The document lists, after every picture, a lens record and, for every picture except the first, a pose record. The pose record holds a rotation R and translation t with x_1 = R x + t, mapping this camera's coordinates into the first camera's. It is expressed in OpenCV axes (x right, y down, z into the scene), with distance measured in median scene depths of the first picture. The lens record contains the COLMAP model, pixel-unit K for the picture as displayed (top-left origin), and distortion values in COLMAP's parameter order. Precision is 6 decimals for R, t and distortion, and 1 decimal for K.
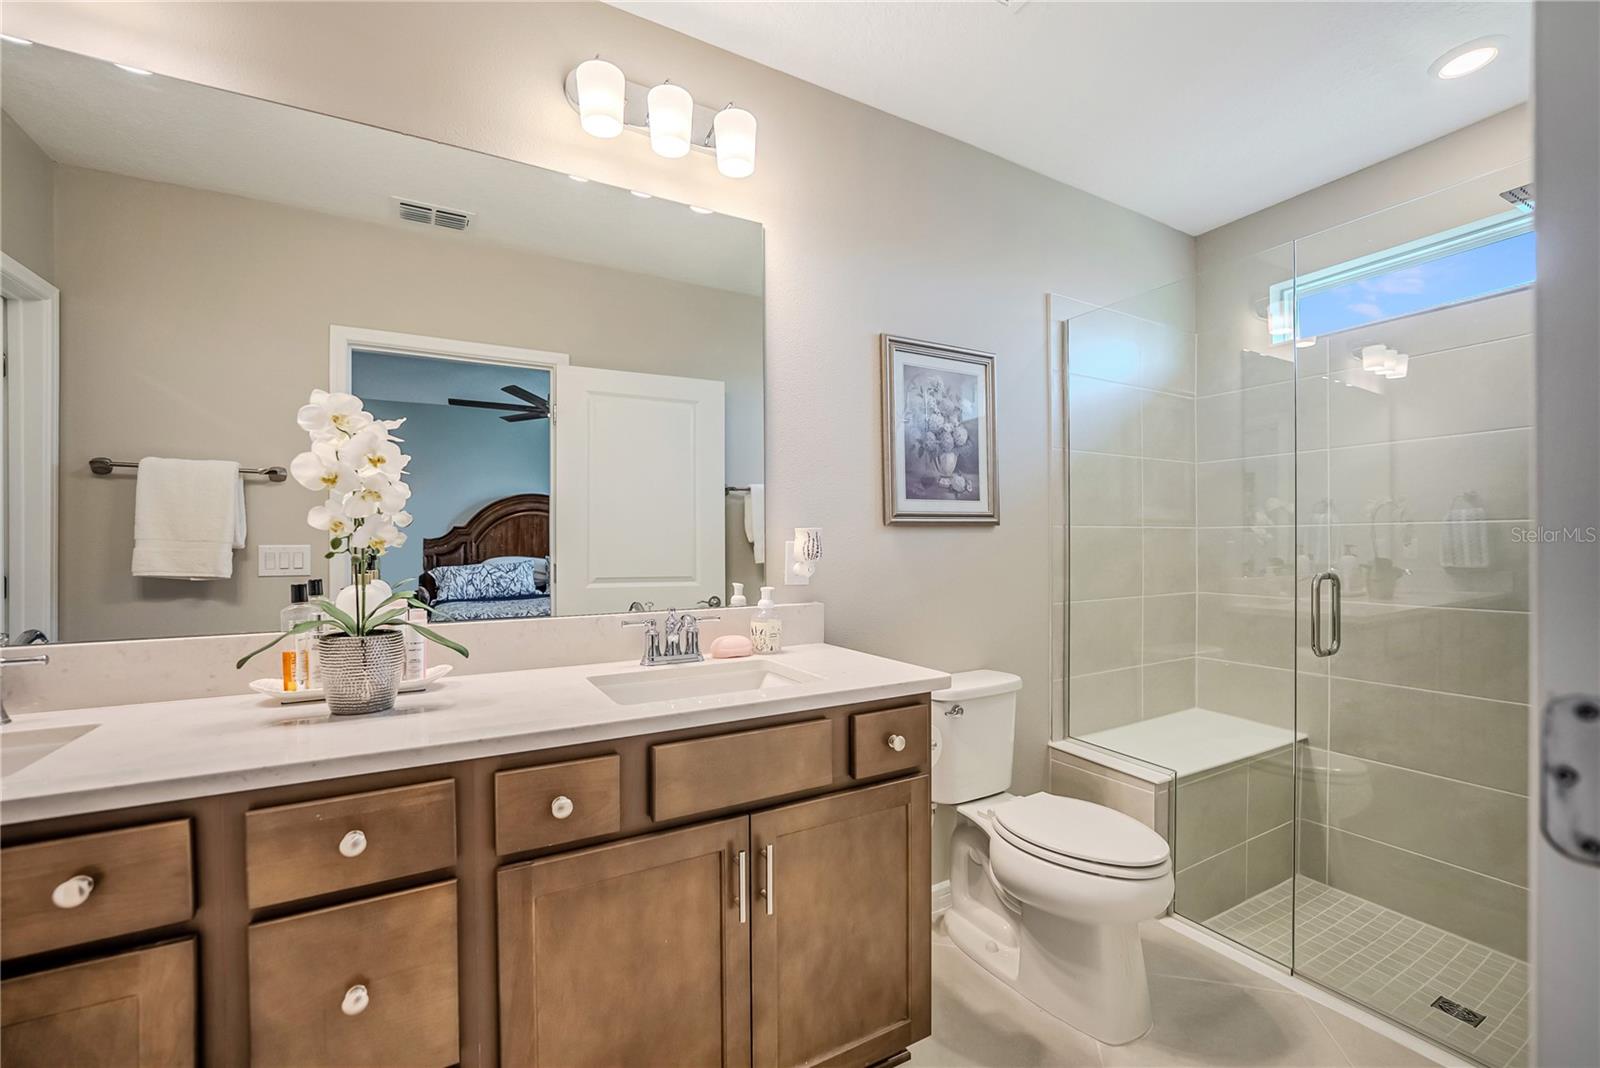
lens RADIAL K [[663.4, 0, 777.8], [0, 663.4, 551.2], [0, 0, 1]] dist [-0.010030, -0.000263]
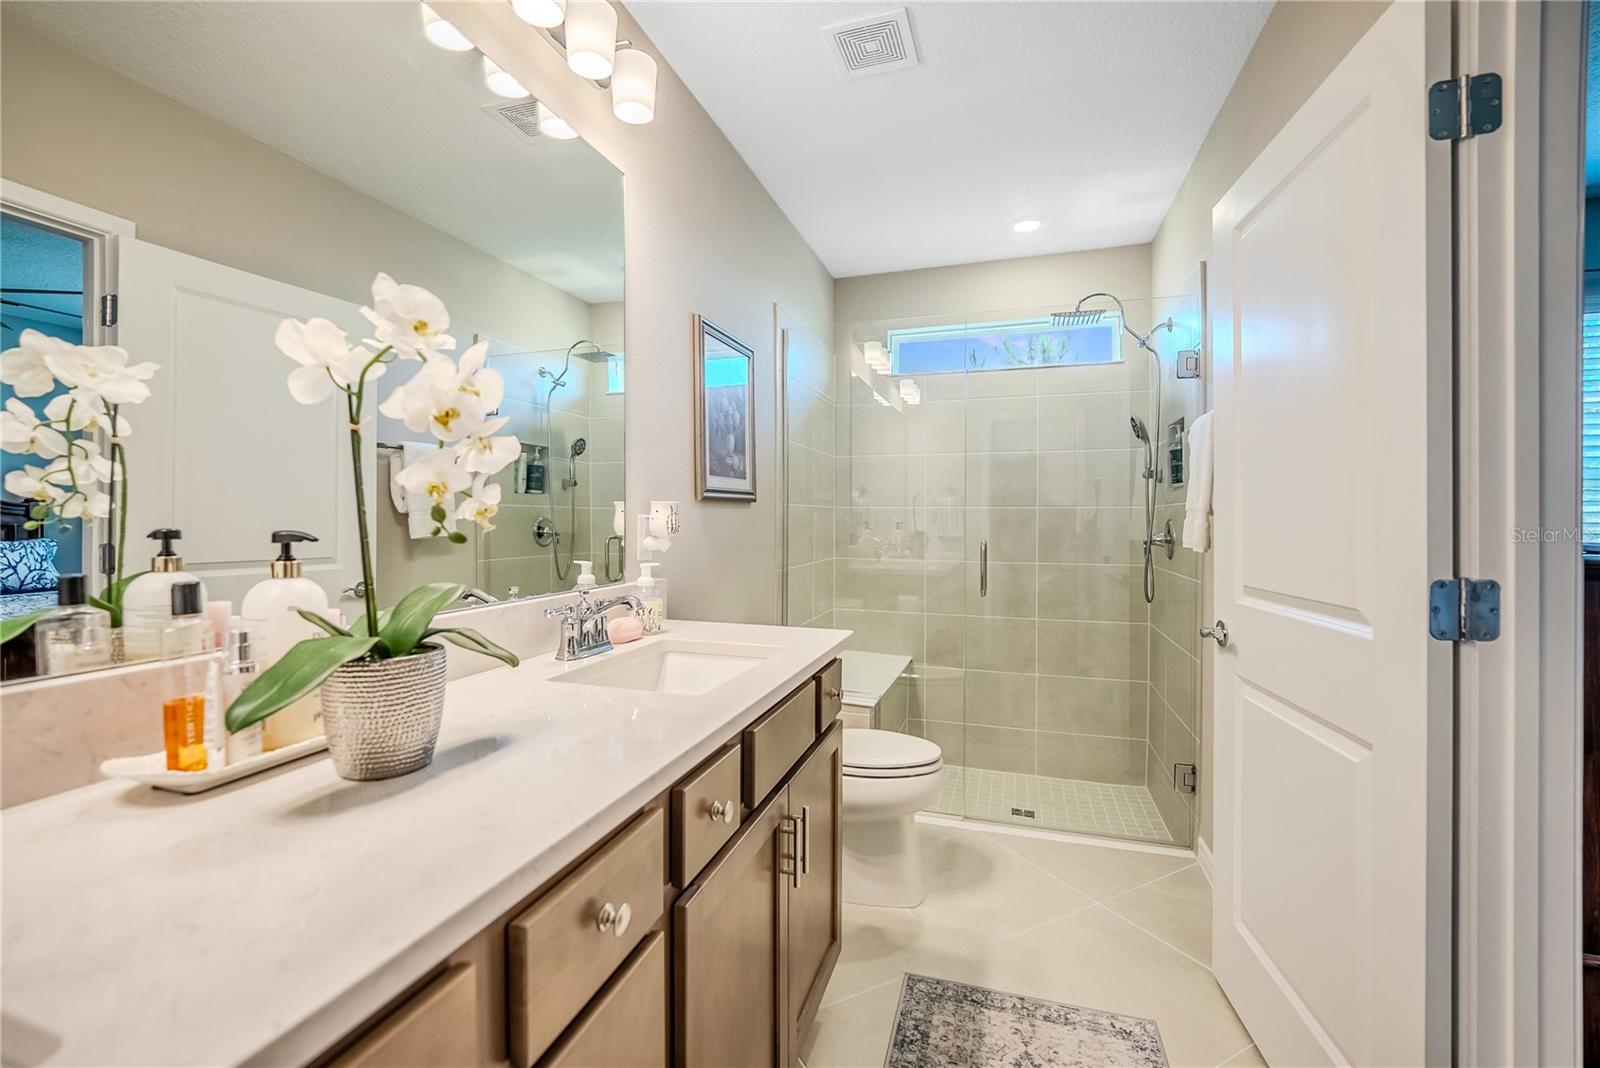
lens RADIAL K [[670.5, 0, 793.6], [0, 670.5, 521.4], [0, 0, 1]] dist [-0.014357, -0.000244]
pose [[0.746666, 0.007045, 0.665162, -0.383737], [-0.004269, 0.999974, -0.005799, -0.000701], [-0.665185, 0.001491, 0.746677, 0.117775]]
